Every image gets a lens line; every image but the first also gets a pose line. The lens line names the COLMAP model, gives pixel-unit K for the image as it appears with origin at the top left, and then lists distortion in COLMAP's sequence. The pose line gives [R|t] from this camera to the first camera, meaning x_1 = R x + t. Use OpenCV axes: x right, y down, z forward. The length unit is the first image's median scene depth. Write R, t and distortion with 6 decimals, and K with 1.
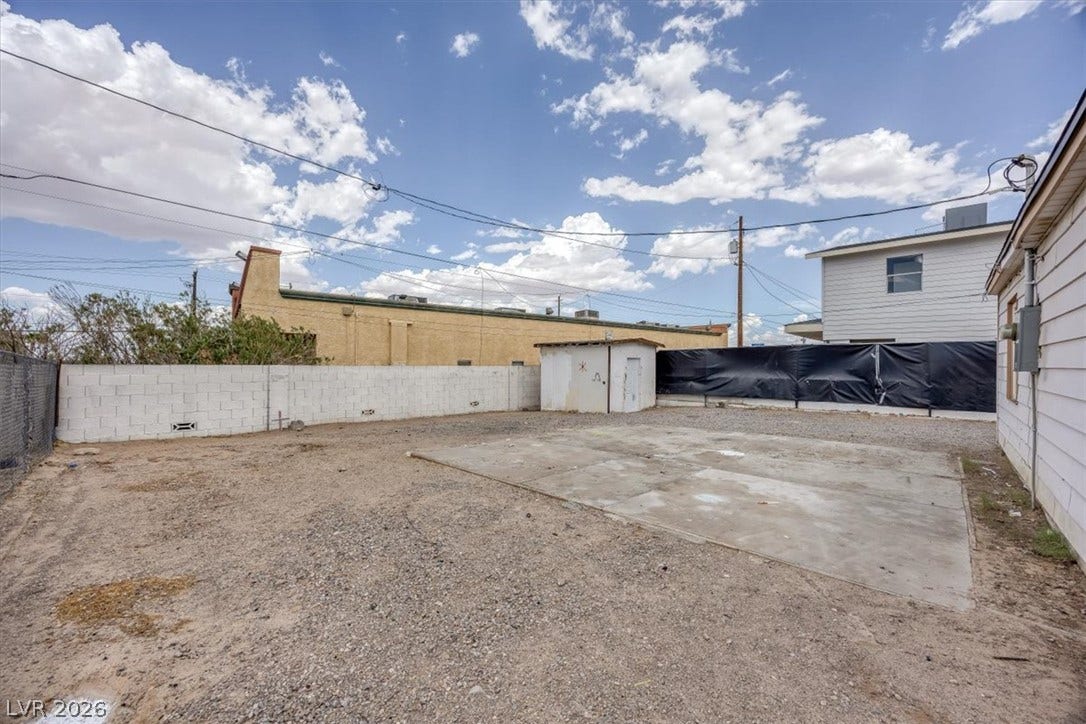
lens RADIAL K [[415.5, 0, 555.8], [0, 415.5, 340.8], [0, 0, 1]] dist [-0.013806, -0.000014]
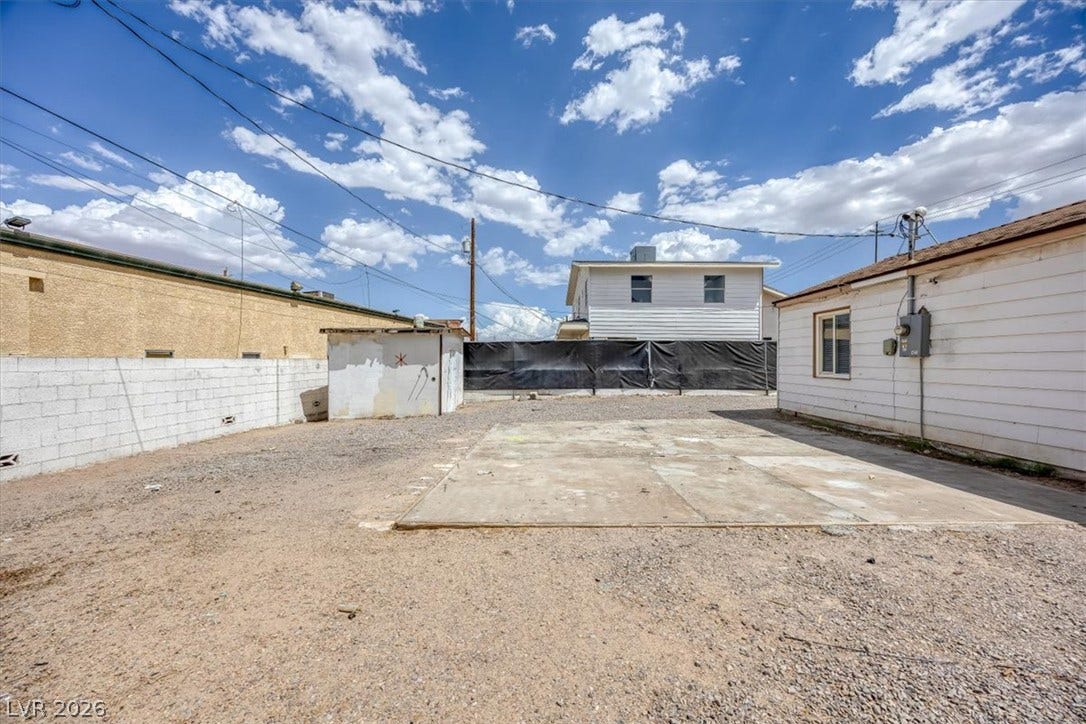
lens RADIAL K [[409.5, 0, 543.0], [0, 409.5, 362.0], [0, 0, 1]] dist [-0.003815, -0.000158]
pose [[0.745403, -0.007164, 0.666576, -0.248481], [-0.035403, 0.998106, 0.050317, 0.016731], [-0.665674, -0.061105, 0.743737, 0.227663]]
